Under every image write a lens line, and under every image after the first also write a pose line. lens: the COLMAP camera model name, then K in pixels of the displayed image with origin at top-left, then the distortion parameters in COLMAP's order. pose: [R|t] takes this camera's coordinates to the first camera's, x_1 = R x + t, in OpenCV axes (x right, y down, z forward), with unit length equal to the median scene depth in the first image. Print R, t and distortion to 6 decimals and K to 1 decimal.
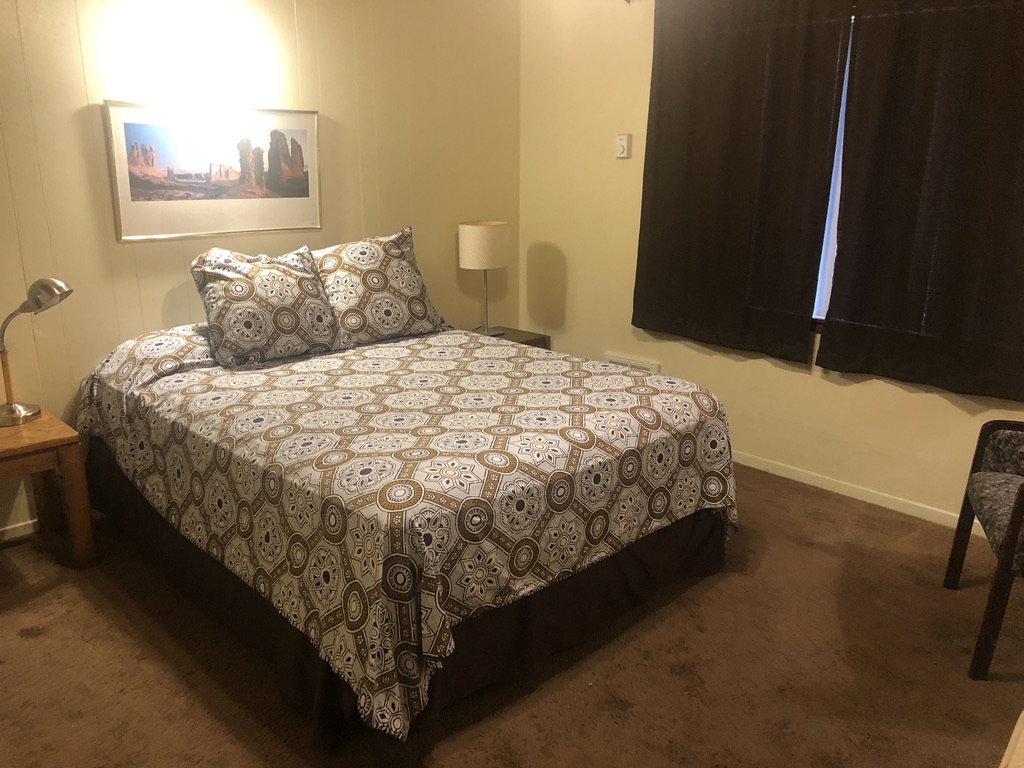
lens RADIAL K [[831.4, 0, 507.7], [0, 831.4, 379.7], [0, 0, 1]] dist [0.012018, 0.018293]
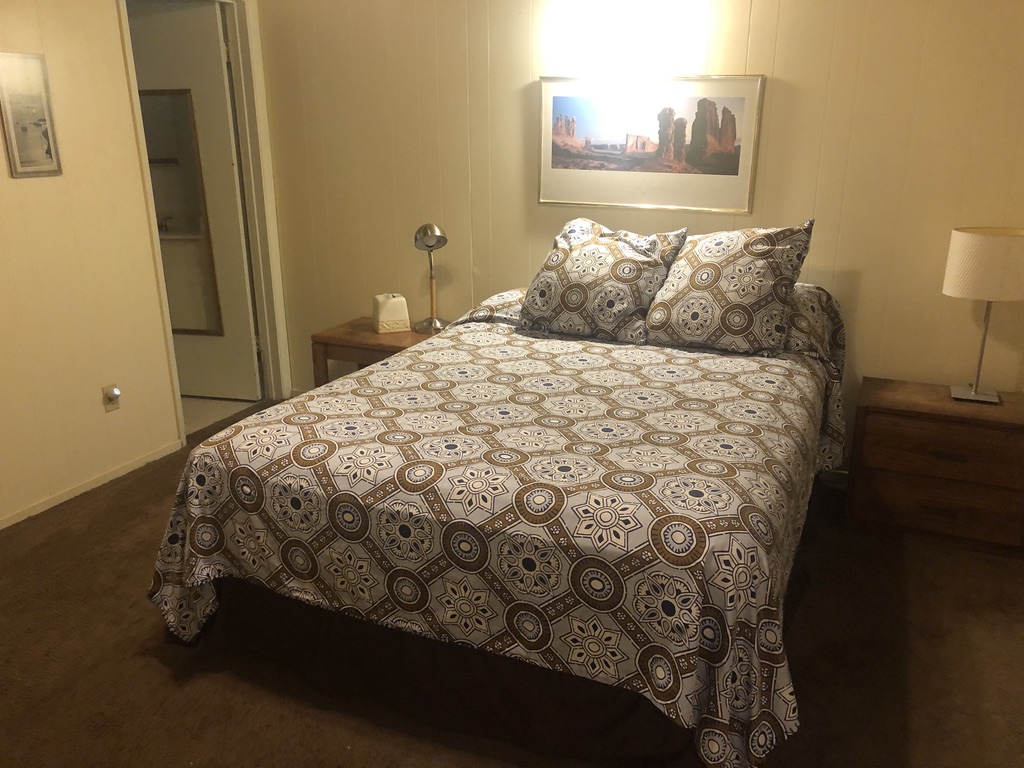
lens RADIAL K [[831.4, 0, 511.0], [0, 831.4, 387.6], [0, 0, 1]] dist [0.012018, 0.018293]
pose [[0.389788, 0.276757, -0.878334, 0.579204], [-0.247117, 0.950227, 0.189744, -0.134649], [0.887129, 0.143092, 0.438778, 0.514365]]
